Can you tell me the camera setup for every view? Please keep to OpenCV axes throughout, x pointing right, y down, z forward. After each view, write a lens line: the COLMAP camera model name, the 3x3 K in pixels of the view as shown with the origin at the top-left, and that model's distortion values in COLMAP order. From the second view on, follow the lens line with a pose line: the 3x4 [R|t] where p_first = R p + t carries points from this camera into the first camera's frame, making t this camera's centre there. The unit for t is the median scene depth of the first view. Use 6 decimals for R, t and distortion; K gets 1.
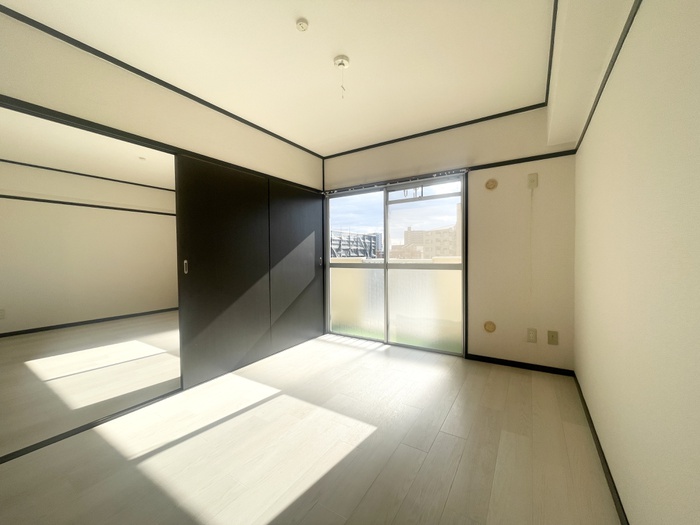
lens RADIAL K [[281.8, 0, 351.8], [0, 281.8, 261.0], [0, 0, 1]] dist [0.000859, 0.000264]
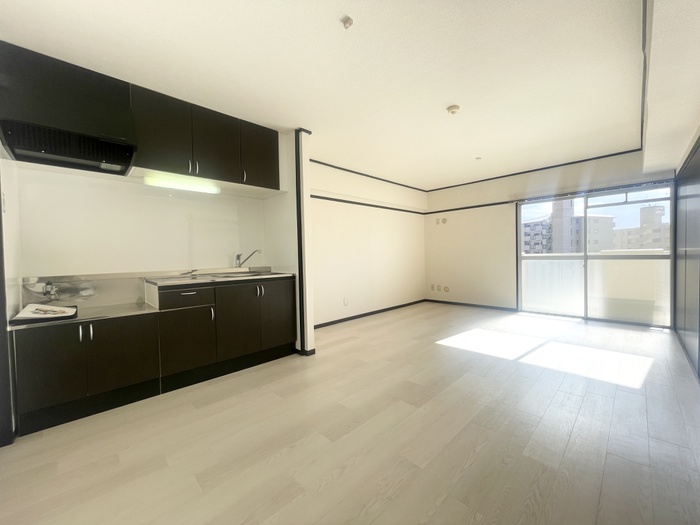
lens RADIAL K [[281.8, 0, 351.8], [0, 281.8, 261.0], [0, 0, 1]] dist [0.000859, 0.000264]
pose [[0.976371, -0.009613, -0.215889, -0.646488], [0.011889, 0.999887, 0.009249, 0.008463], [0.215775, -0.011597, 0.976374, -0.469842]]
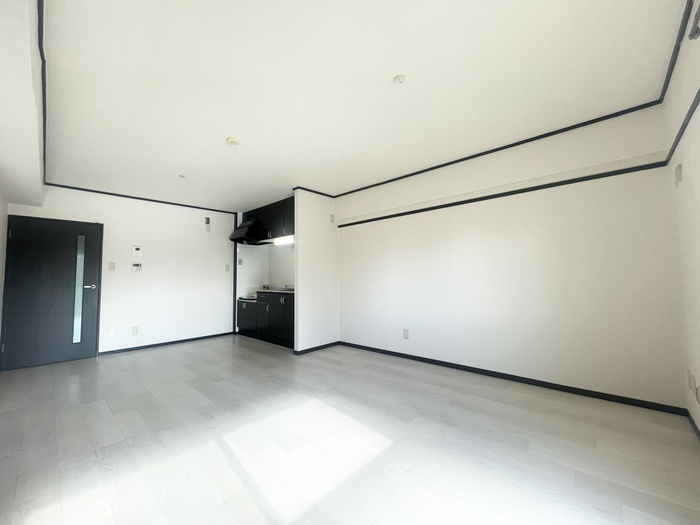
lens RADIAL K [[281.8, 0, 351.8], [0, 281.8, 261.0], [0, 0, 1]] dist [0.000859, 0.000264]
pose [[-0.167030, -0.043786, -0.984979, 0.214001], [-0.000985, 0.999020, -0.044244, -0.024348], [0.985951, -0.006420, -0.166910, 0.864925]]
